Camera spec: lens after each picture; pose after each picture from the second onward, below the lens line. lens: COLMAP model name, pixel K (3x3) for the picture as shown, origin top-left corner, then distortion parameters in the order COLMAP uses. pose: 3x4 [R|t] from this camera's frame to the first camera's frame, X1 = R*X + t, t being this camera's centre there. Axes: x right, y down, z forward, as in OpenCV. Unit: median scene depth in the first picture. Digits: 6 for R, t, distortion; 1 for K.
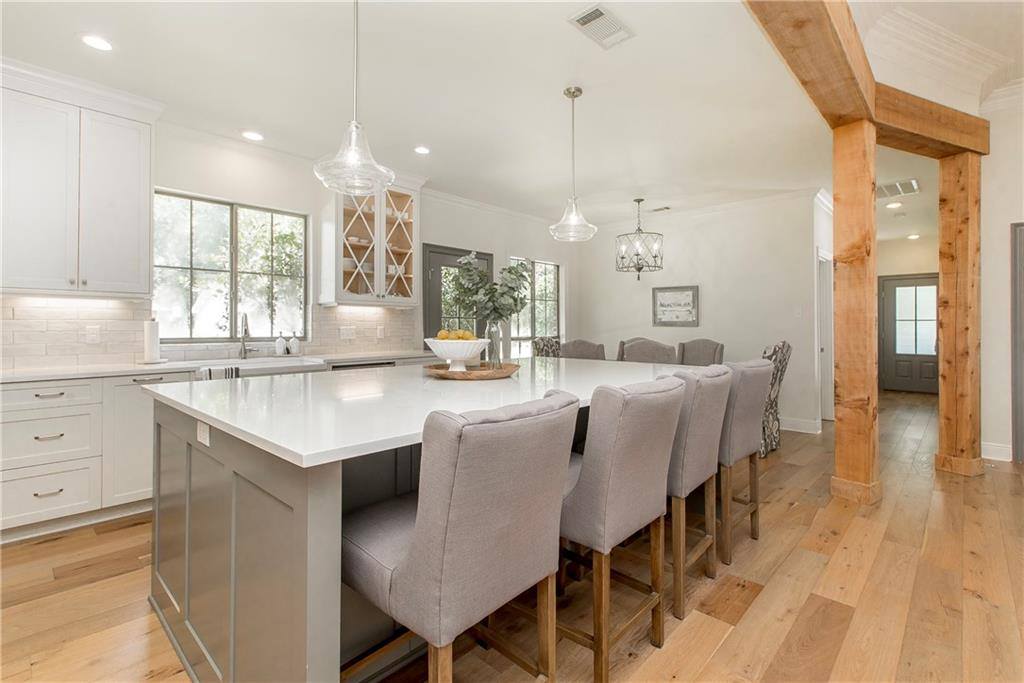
lens RADIAL K [[471.9, 0, 514.1], [0, 471.9, 322.2], [0, 0, 1]] dist [0.001248, 0.000230]
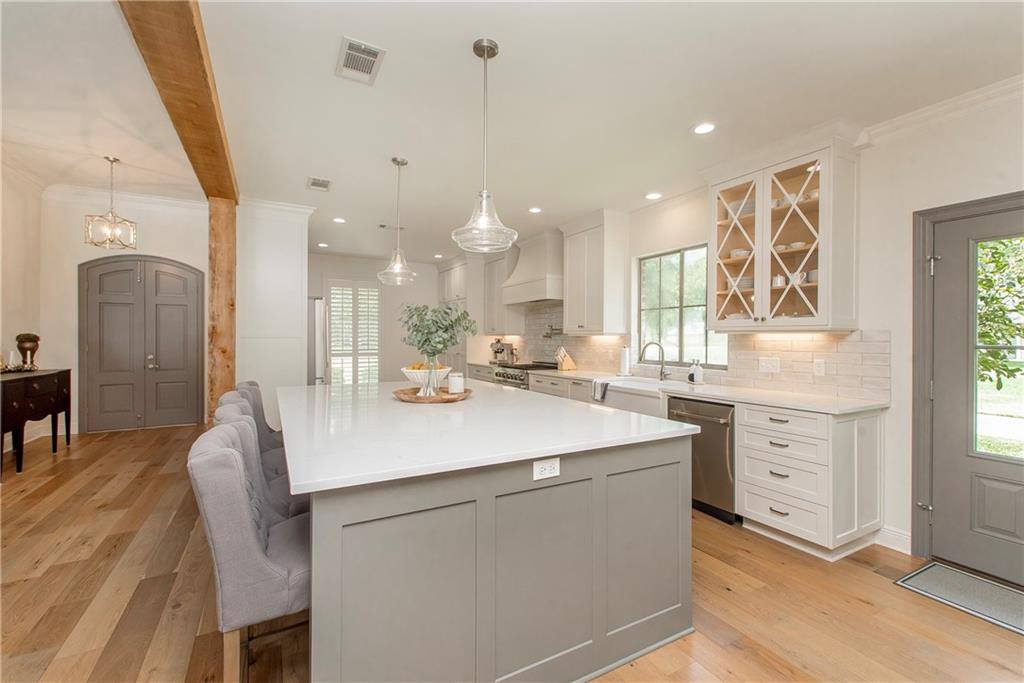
lens RADIAL K [[450.4, 0, 512.0], [0, 450.4, 341.5], [0, 0, 1]] dist [-0.002541, -0.000560]
pose [[-0.311221, 0.001085, -0.950337, 0.540404], [-0.003224, 0.999992, 0.002197, -0.019088], [0.950332, 0.003747, -0.311215, 0.839535]]
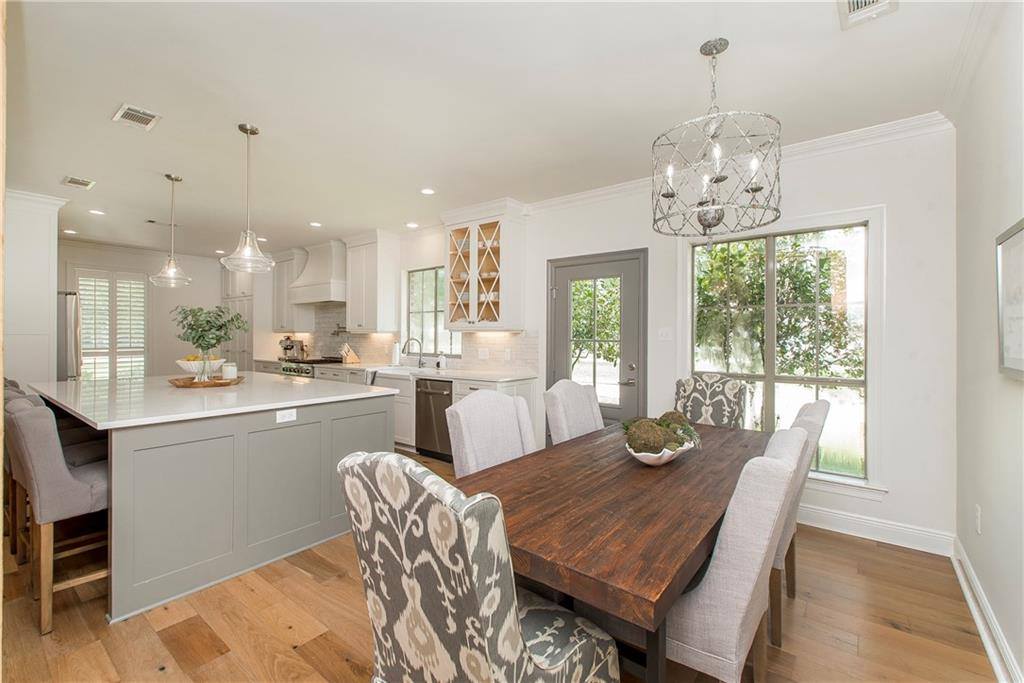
lens RADIAL K [[450.4, 0, 512.0], [0, 450.4, 341.5], [0, 0, 1]] dist [-0.002541, -0.000560]
pose [[0.086325, 0.006907, -0.996243, 0.798853], [-0.001554, 0.999976, 0.006799, -0.016767], [0.996266, 0.000961, 0.086334, 0.997466]]
